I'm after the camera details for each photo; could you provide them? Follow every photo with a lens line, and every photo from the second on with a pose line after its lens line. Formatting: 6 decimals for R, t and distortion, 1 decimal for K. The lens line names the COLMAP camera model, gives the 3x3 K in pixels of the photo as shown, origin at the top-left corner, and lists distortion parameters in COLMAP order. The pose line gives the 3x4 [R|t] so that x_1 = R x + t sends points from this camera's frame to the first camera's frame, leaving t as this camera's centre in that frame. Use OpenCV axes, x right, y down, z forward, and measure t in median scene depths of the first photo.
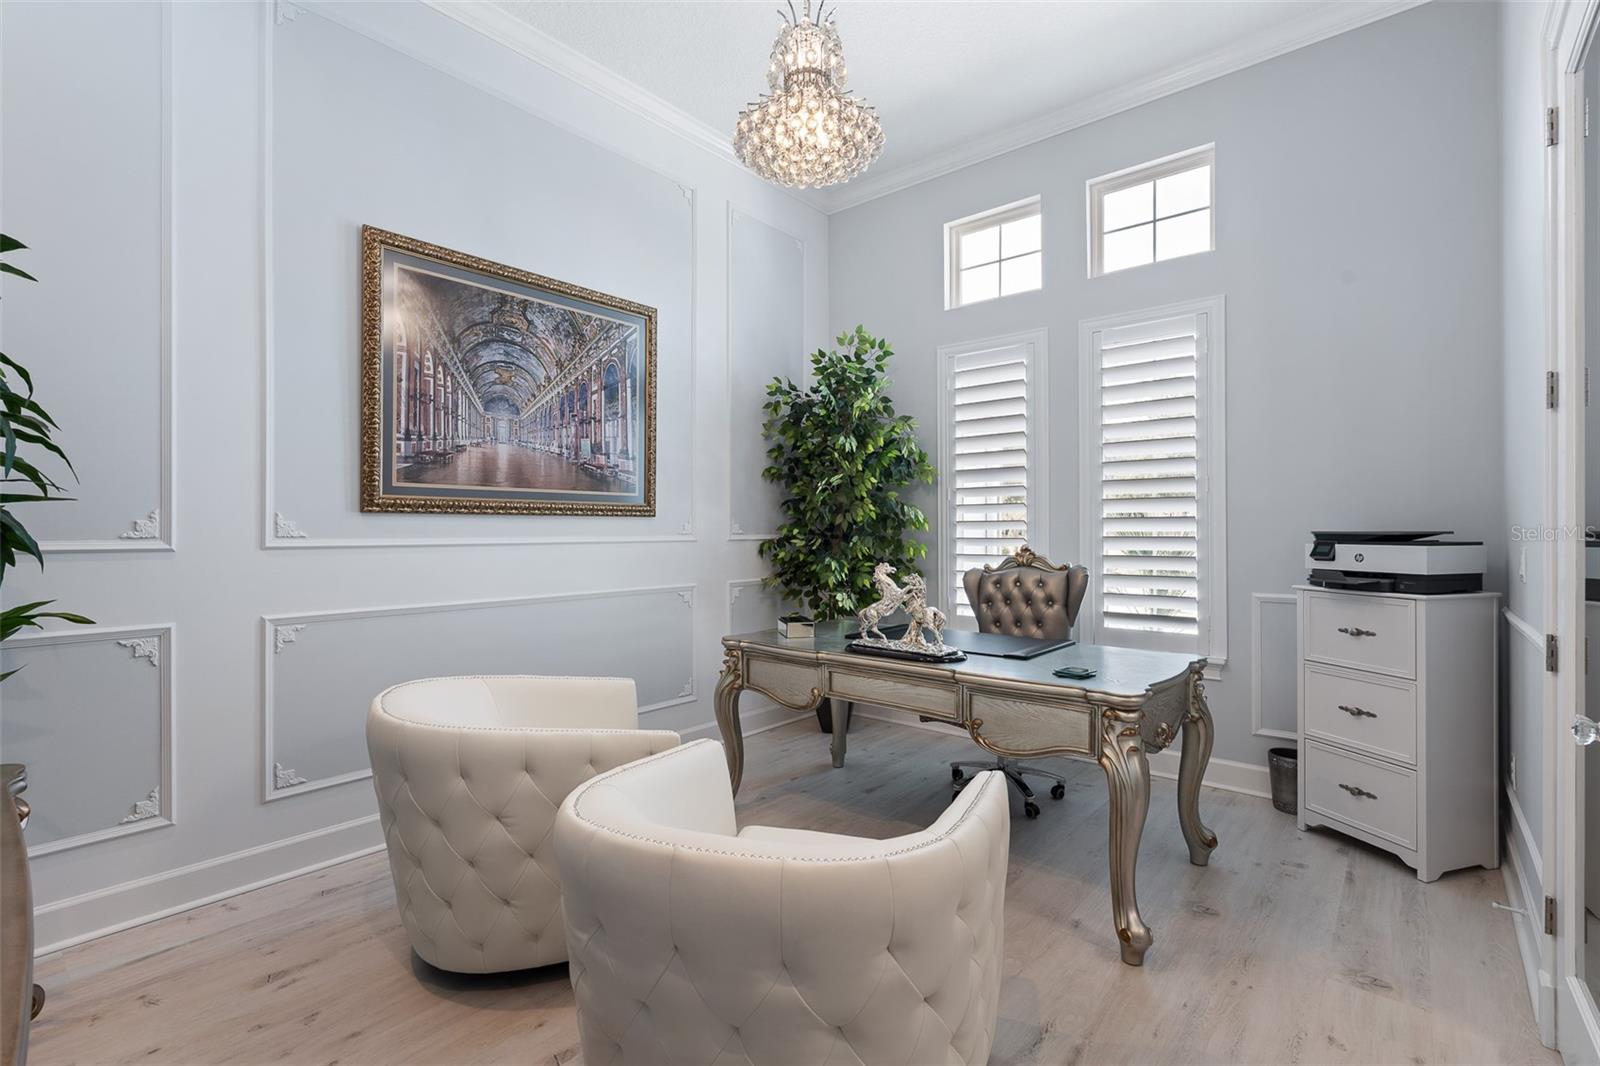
lens RADIAL K [[719.1, 0, 811.2], [0, 719.1, 531.9], [0, 0, 1]] dist [0.000190, 0.000649]
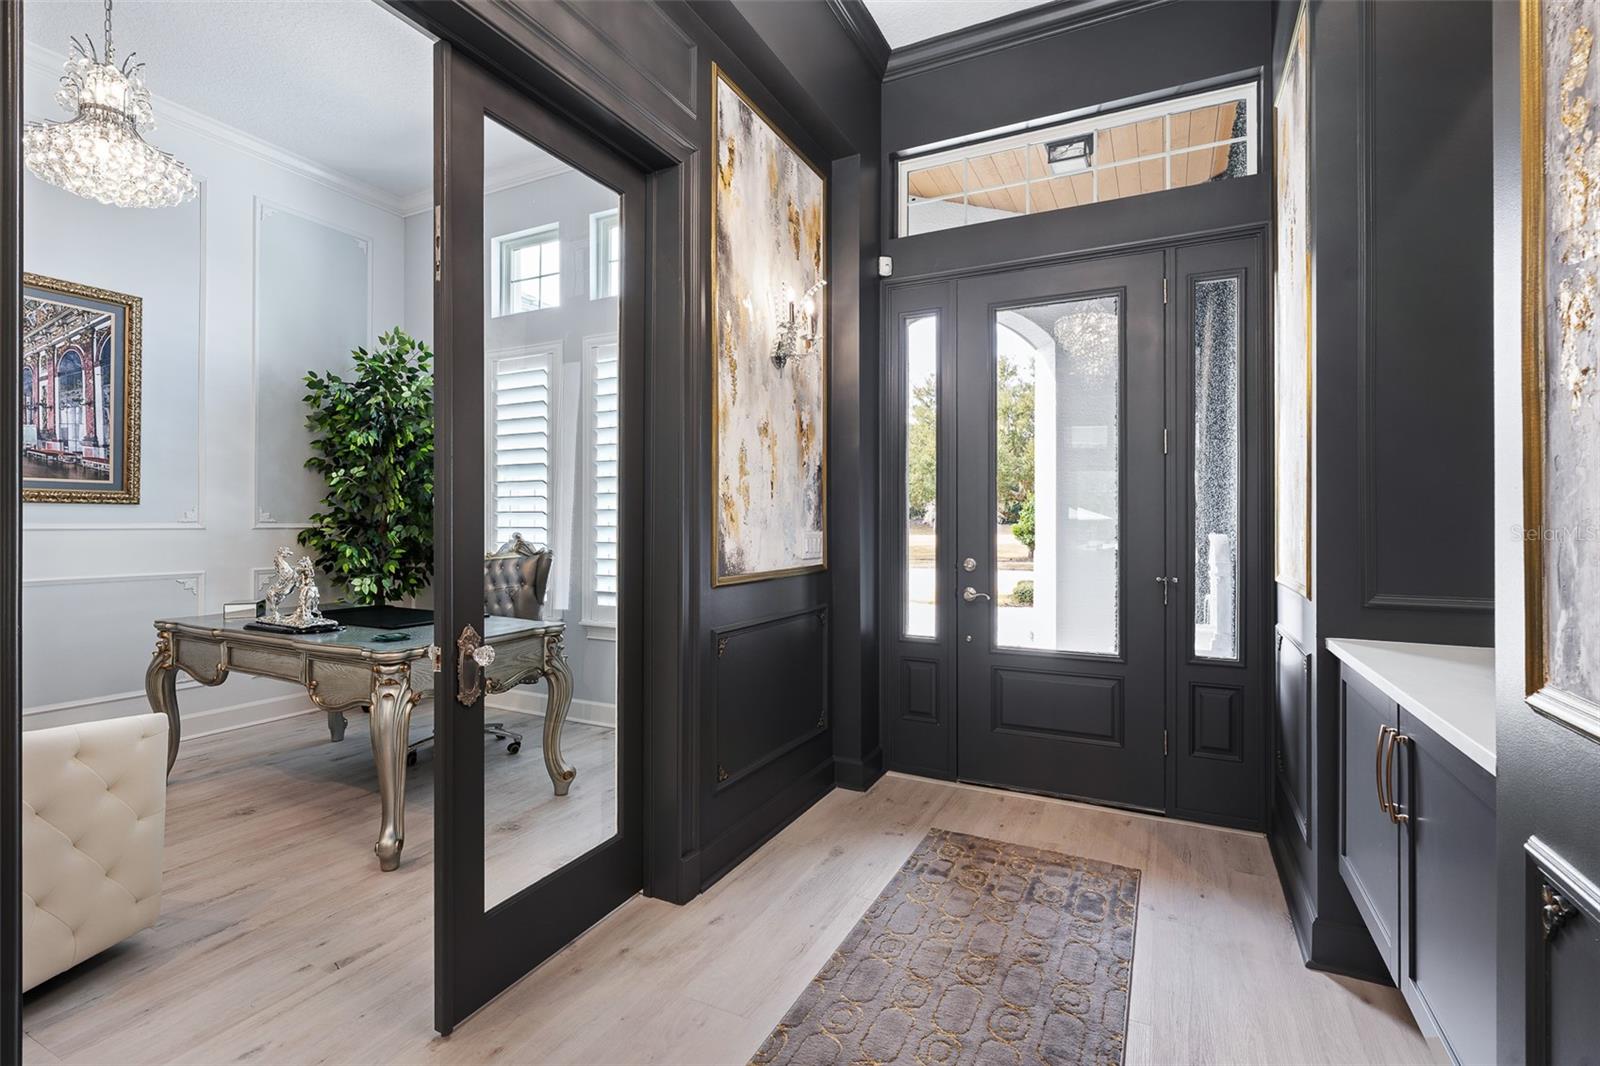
lens RADIAL K [[719.1, 0, 797.2], [0, 719.1, 524.6], [0, 0, 1]] dist [0.000190, 0.000649]
pose [[0.973563, 0.004826, 0.228368, 0.491240], [-0.004633, 0.999988, -0.001385, 0.004564], [-0.228372, 0.000290, 0.973574, -0.207605]]
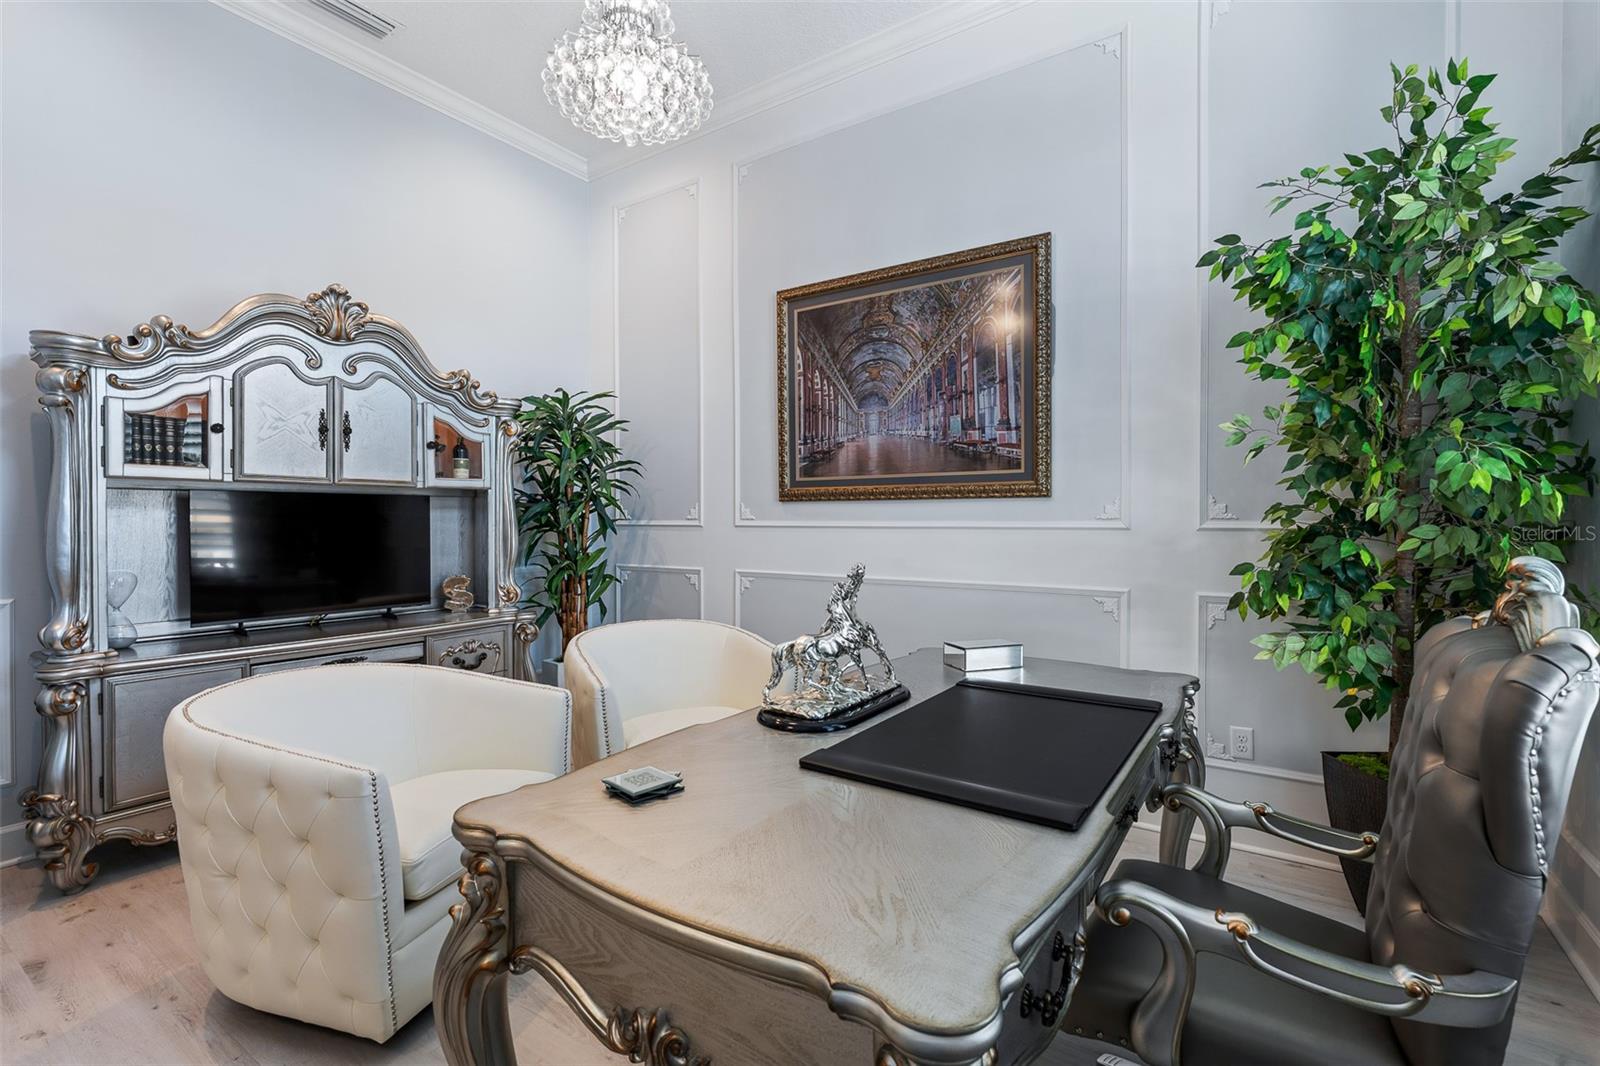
lens RADIAL K [[719.1, 0, 806.5], [0, 719.1, 526.4], [0, 0, 1]] dist [0.000190, 0.000649]
pose [[0.111560, 0.016867, -0.993615, 0.589838], [0.000271, 0.999855, 0.017003, -0.002293], [0.993758, -0.002166, 0.111539, 0.706249]]
